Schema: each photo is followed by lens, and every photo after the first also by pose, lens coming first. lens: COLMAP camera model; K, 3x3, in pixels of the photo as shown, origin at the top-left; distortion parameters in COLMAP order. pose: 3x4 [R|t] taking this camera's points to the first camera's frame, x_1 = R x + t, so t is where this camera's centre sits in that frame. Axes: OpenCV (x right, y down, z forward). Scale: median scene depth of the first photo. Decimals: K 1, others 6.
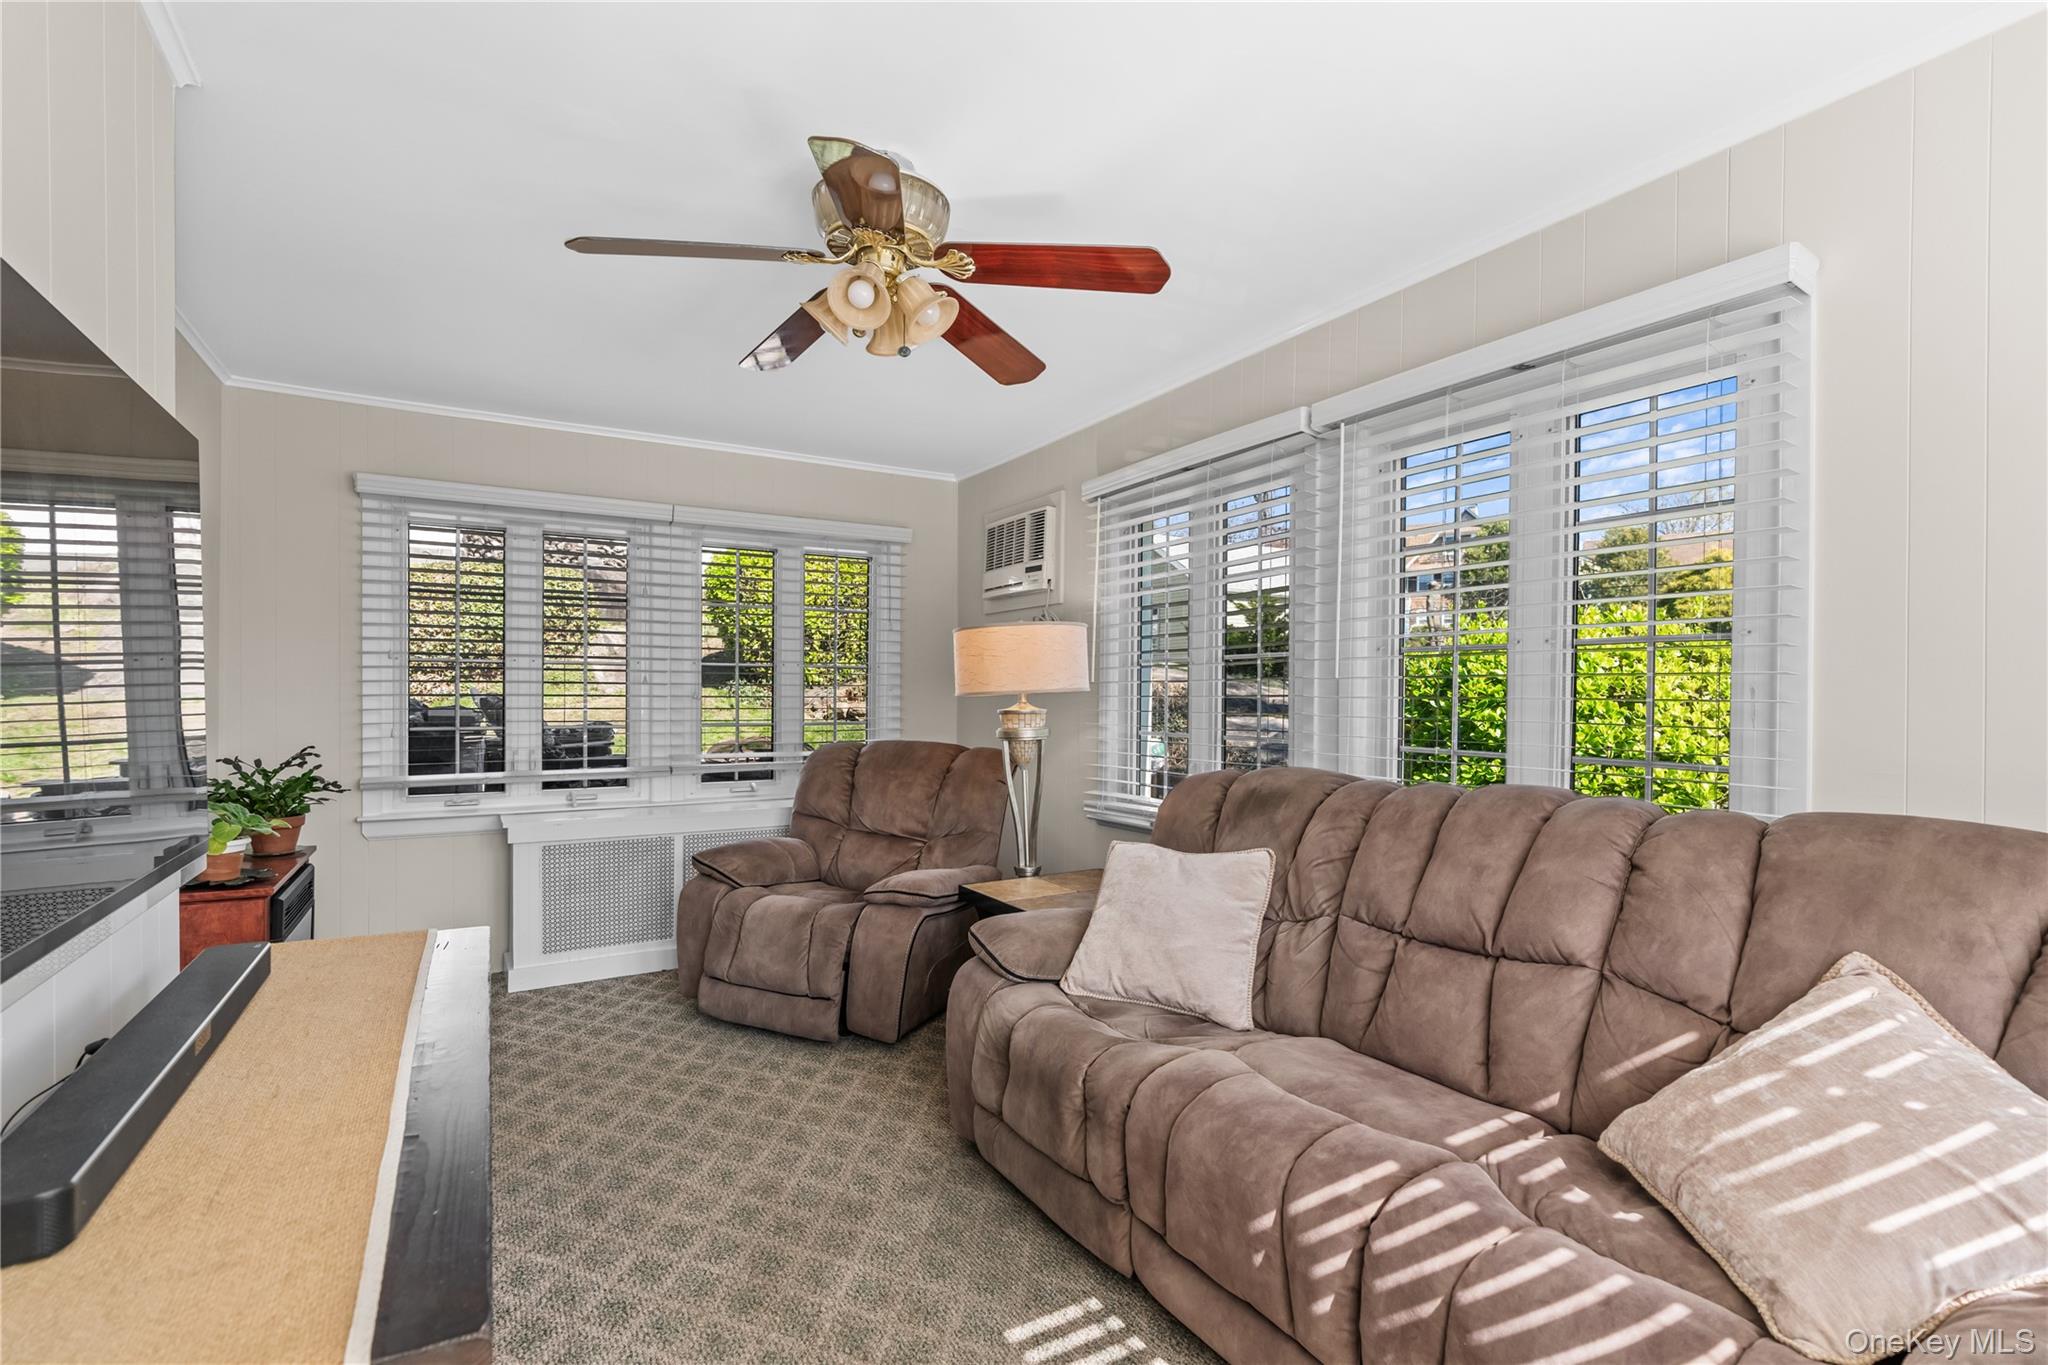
lens RADIAL K [[947.3, 0, 1026.1], [0, 947.3, 688.5], [0, 0, 1]] dist [-0.018915, 0.015570]
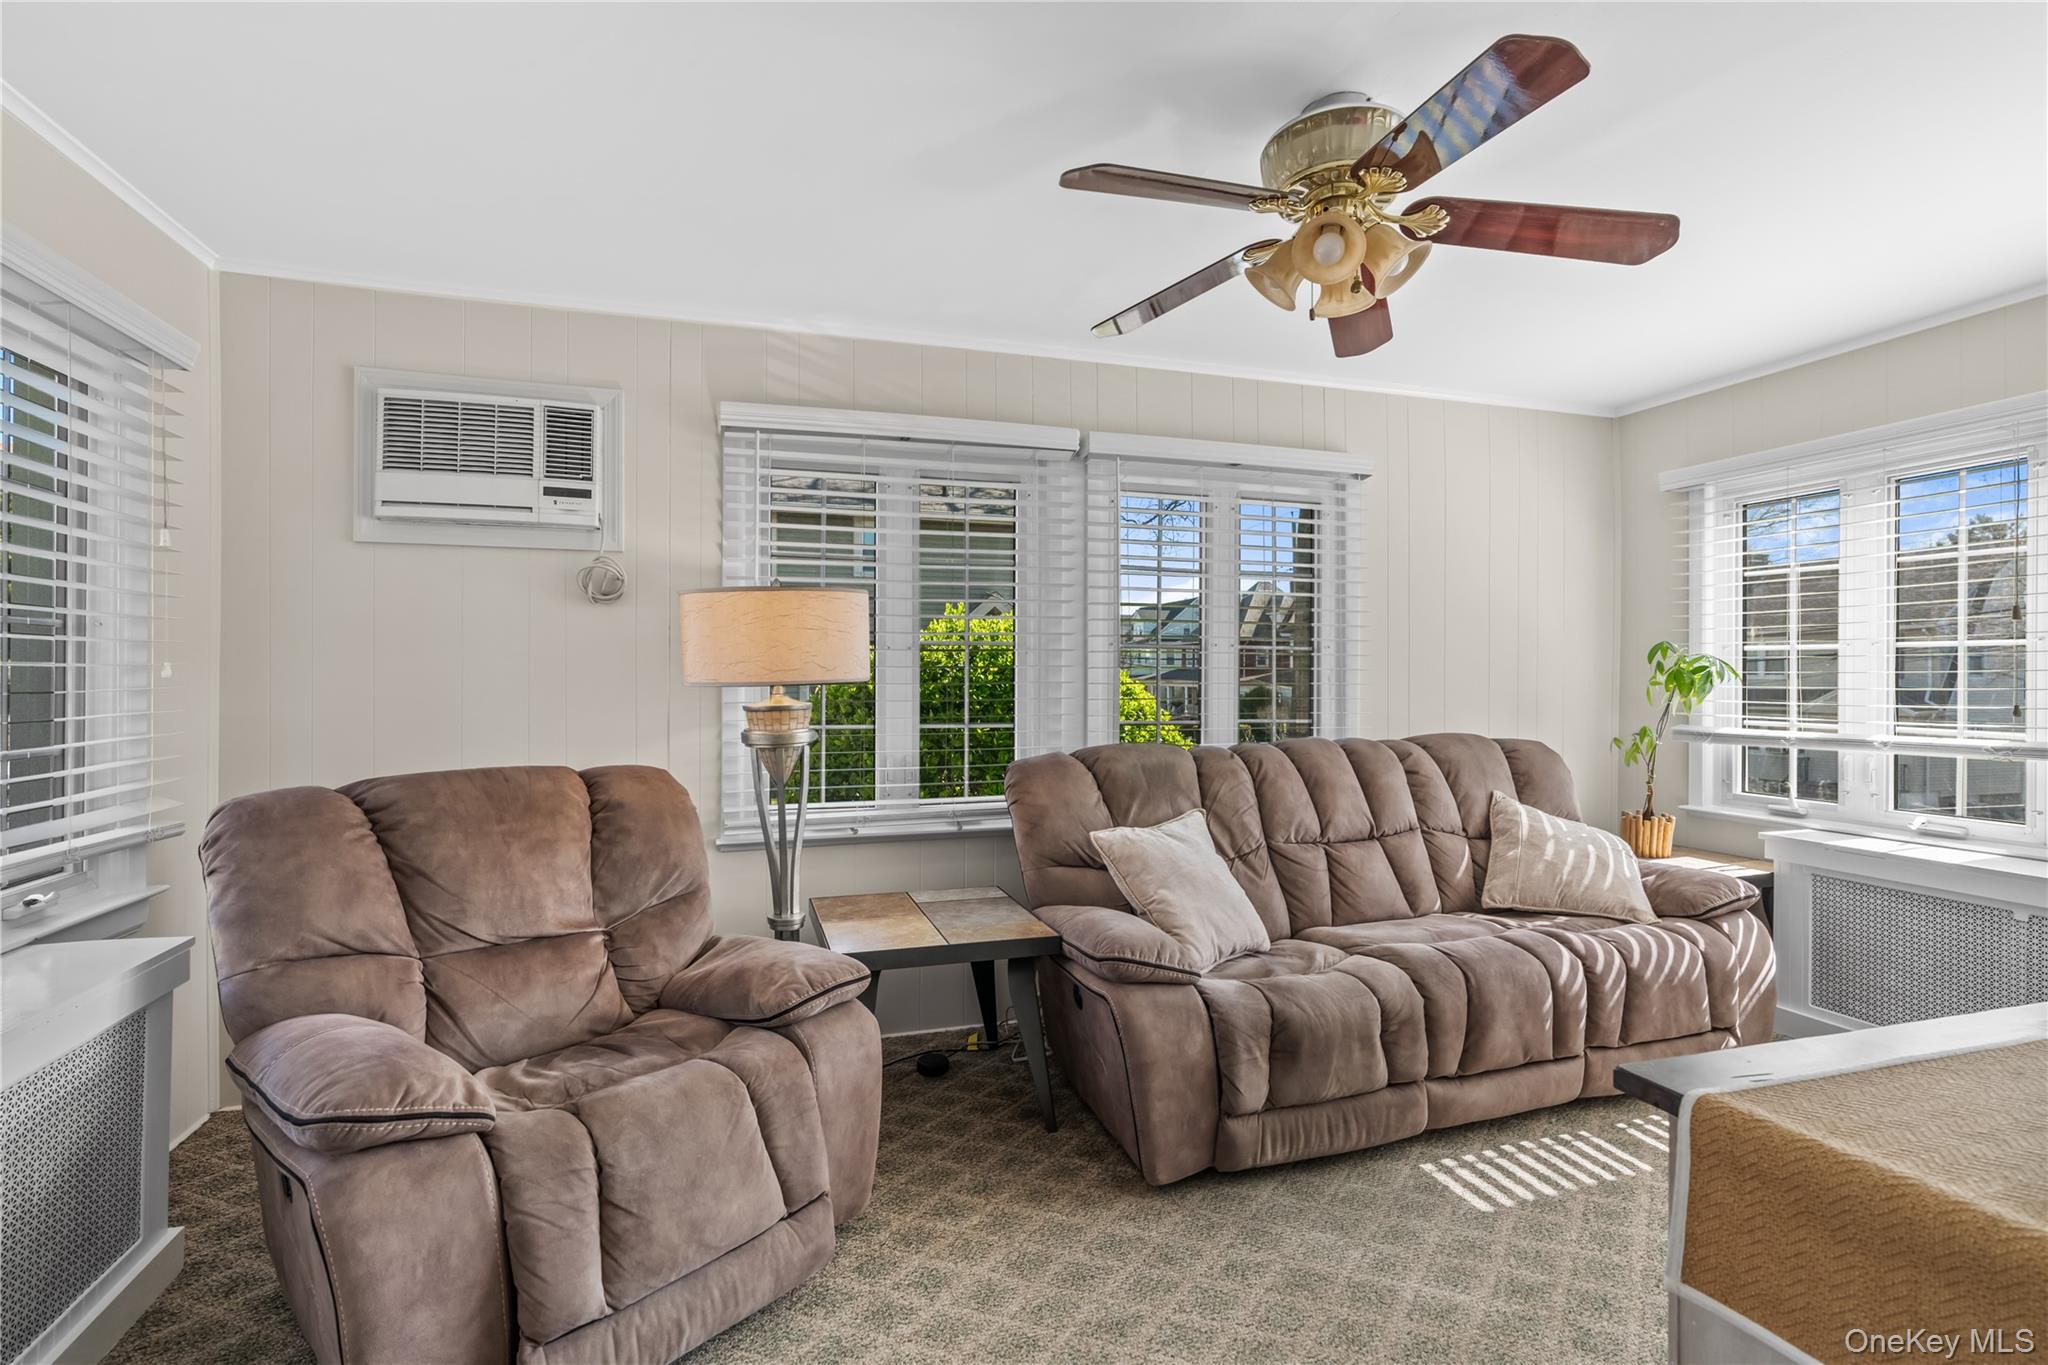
lens RADIAL K [[944.7, 0, 1020.7], [0, 944.7, 630.2], [0, 0, 1]] dist [-0.003135, 0.000132]
pose [[0.227475, 0.030667, 0.973301, -1.120850], [-0.009776, 0.999526, -0.029209, -0.025764], [-0.973735, -0.002871, 0.227667, 1.061804]]
